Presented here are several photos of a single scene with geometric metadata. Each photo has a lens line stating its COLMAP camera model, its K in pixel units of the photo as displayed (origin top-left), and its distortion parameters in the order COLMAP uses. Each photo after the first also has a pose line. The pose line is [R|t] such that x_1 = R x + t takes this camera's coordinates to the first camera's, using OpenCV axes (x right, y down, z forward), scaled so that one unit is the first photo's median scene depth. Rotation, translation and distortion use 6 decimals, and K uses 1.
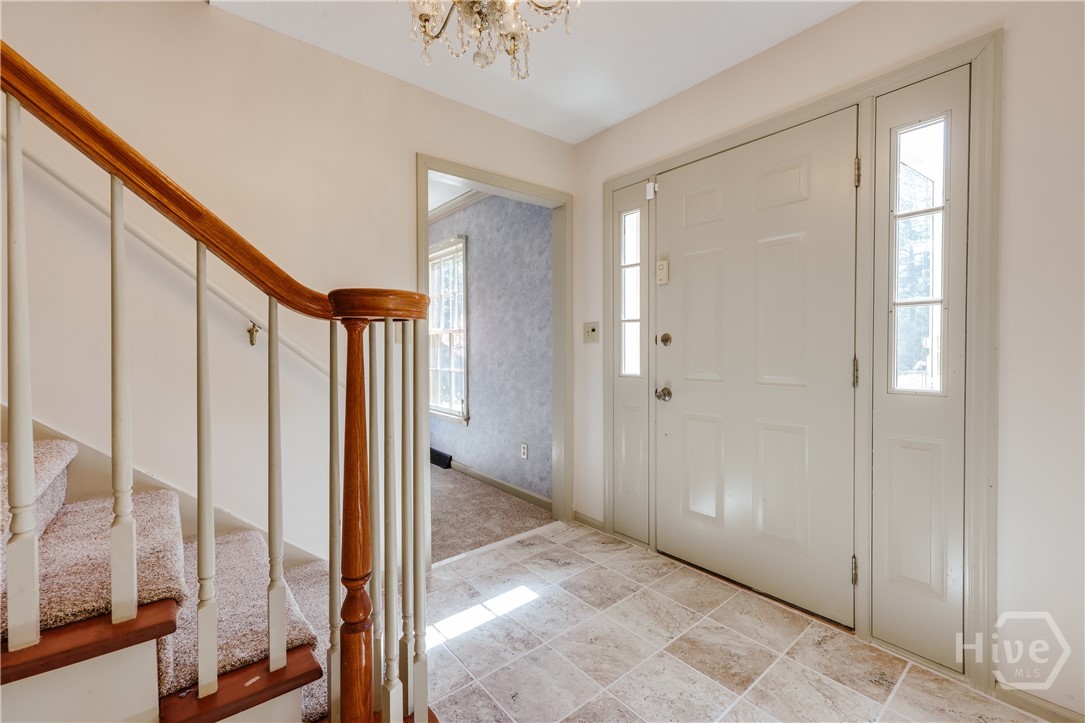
lens RADIAL K [[442.4, 0, 541.7], [0, 442.4, 356.8], [0, 0, 1]] dist [-0.008581, 0.000141]
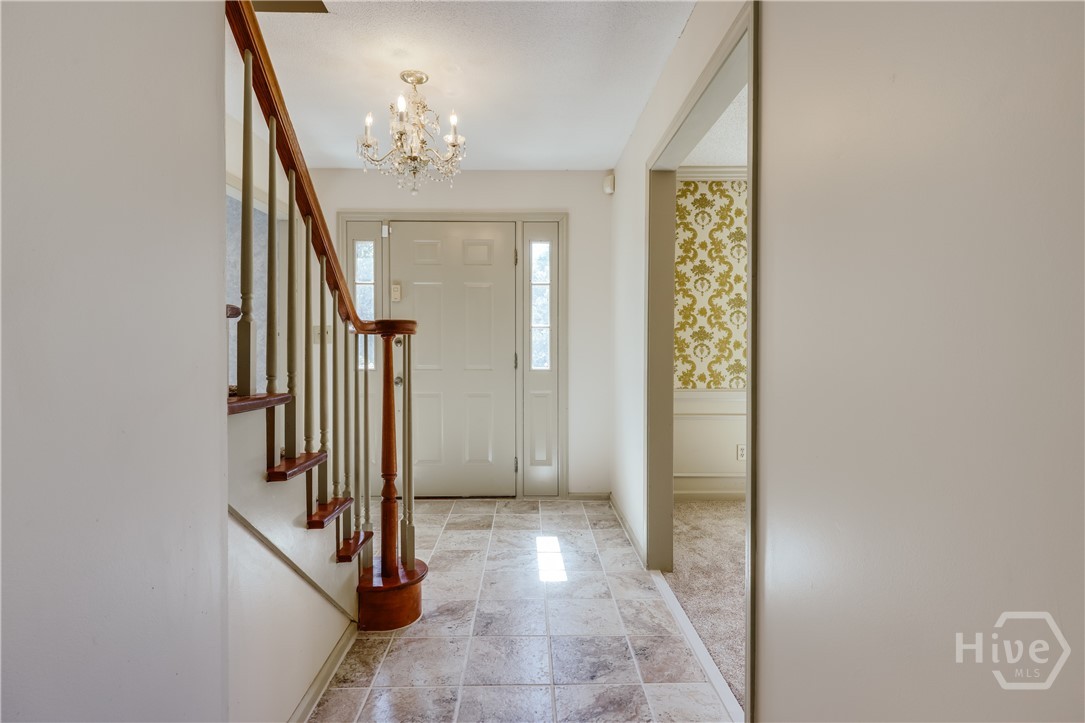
lens RADIAL K [[452.2, 0, 542.7], [0, 452.2, 357.6], [0, 0, 1]] dist [-0.002588, 0.000314]
pose [[0.632491, -0.014928, 0.774424, -0.761270], [0.011468, 0.999885, 0.009908, 0.000330], [-0.774483, 0.002614, 0.632590, -0.351313]]
